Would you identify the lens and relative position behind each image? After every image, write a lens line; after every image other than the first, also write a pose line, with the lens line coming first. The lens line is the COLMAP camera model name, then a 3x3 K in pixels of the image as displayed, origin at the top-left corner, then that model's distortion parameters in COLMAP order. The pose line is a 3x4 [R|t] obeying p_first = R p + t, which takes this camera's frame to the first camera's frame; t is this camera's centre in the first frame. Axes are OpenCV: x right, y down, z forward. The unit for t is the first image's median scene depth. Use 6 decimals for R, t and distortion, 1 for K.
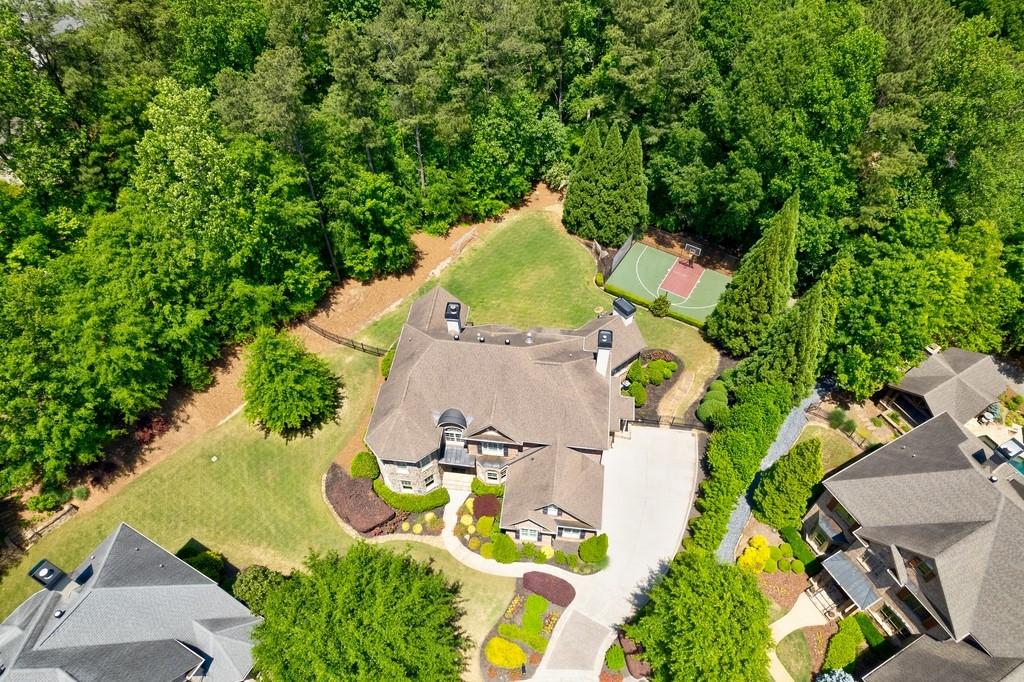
lens RADIAL K [[667.4, 0, 512.0], [0, 667.4, 341.0], [0, 0, 1]] dist [-0.065317, 0.072366]
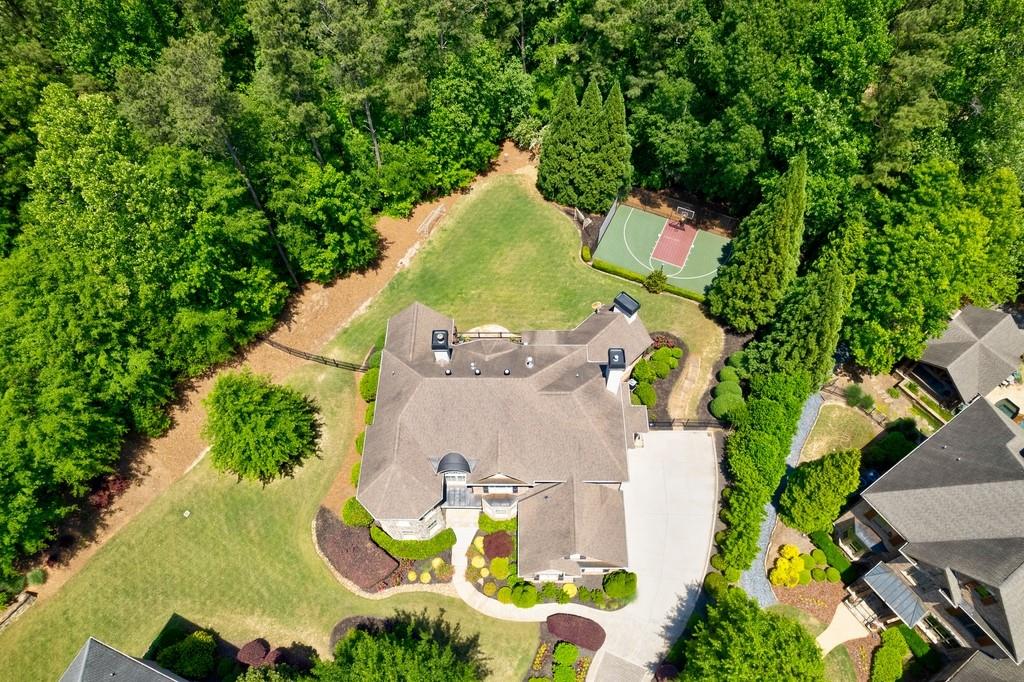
lens RADIAL K [[667.4, 0, 512.0], [0, 667.4, 341.0], [0, 0, 1]] dist [-0.065317, 0.072366]
pose [[0.993862, -0.096613, 0.053892, -0.036473], [0.088746, 0.987133, 0.133017, -0.131088], [-0.066050, -0.127418, 0.989647, 0.113749]]
